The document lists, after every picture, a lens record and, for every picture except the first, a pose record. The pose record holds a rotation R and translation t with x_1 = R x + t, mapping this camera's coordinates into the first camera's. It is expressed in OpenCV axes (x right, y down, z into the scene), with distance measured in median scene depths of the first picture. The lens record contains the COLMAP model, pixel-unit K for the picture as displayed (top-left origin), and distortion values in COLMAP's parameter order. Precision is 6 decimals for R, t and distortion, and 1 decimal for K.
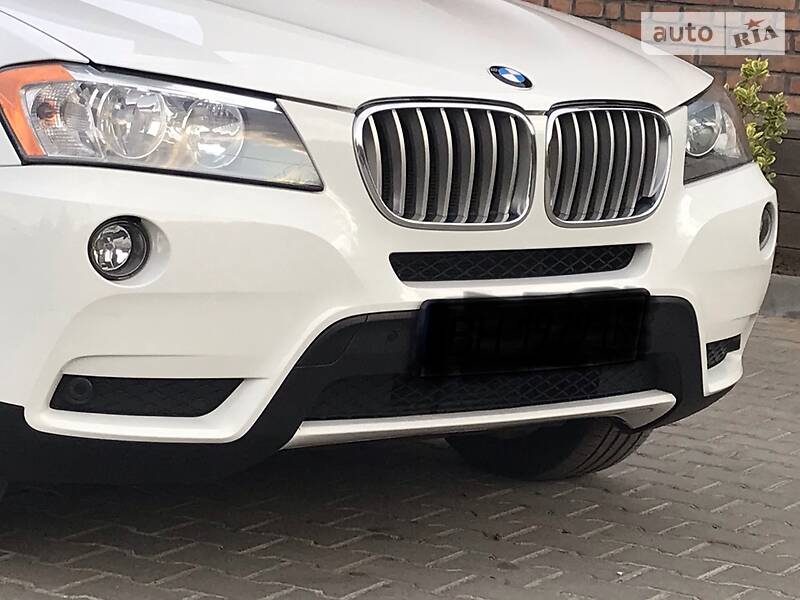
lens RADIAL K [[2283.3, 0, 396.9], [0, 2283.3, 303.6], [0, 0, 1]] dist [0.044993, 0.000000]
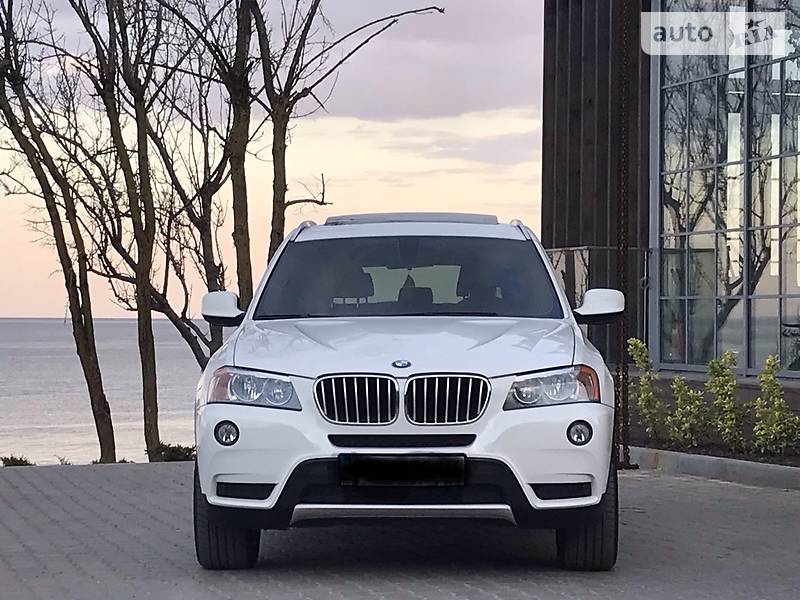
lens RADIAL K [[2120.3, 0, 396.9], [0, 2120.3, 304.5], [0, 0, 1]] dist [0.210899, 0.000000]
pose [[0.746271, -0.077023, -0.661171, 1.604730], [-0.043611, 0.985491, -0.164029, 0.215940], [0.664212, 0.151244, 0.732085, -0.683075]]
